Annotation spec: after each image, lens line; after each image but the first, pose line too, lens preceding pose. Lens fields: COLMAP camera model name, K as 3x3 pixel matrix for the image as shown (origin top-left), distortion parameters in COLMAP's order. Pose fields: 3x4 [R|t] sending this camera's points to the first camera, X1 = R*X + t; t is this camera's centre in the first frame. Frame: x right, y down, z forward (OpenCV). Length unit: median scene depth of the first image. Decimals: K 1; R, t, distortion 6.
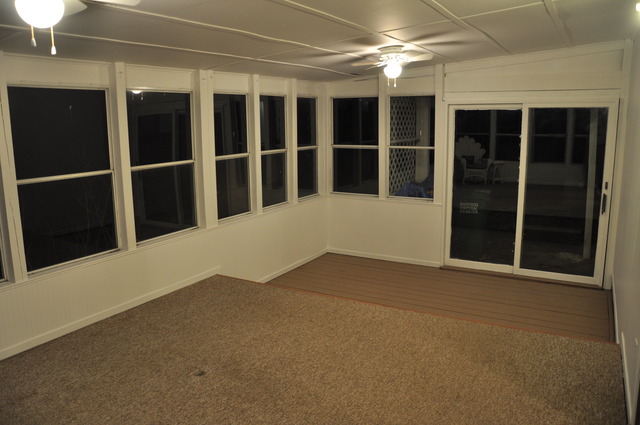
lens RADIAL K [[493.0, 0, 306.4], [0, 493.0, 214.6], [0, 0, 1]] dist [-0.172342, 0.123820]
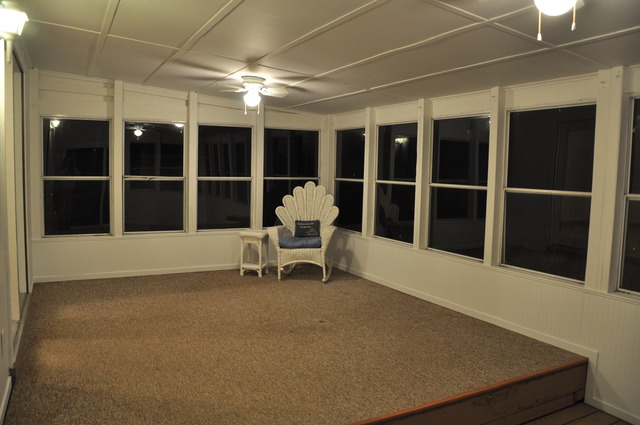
lens RADIAL K [[481.6, 0, 369.8], [0, 481.6, 212.9], [0, 0, 1]] dist [0.029391, -0.006671]
pose [[-0.440234, 0.095976, -0.892739, 0.854938], [-0.154272, 0.971399, 0.180508, -0.245176], [0.884531, 0.217191, -0.412836, 1.401073]]
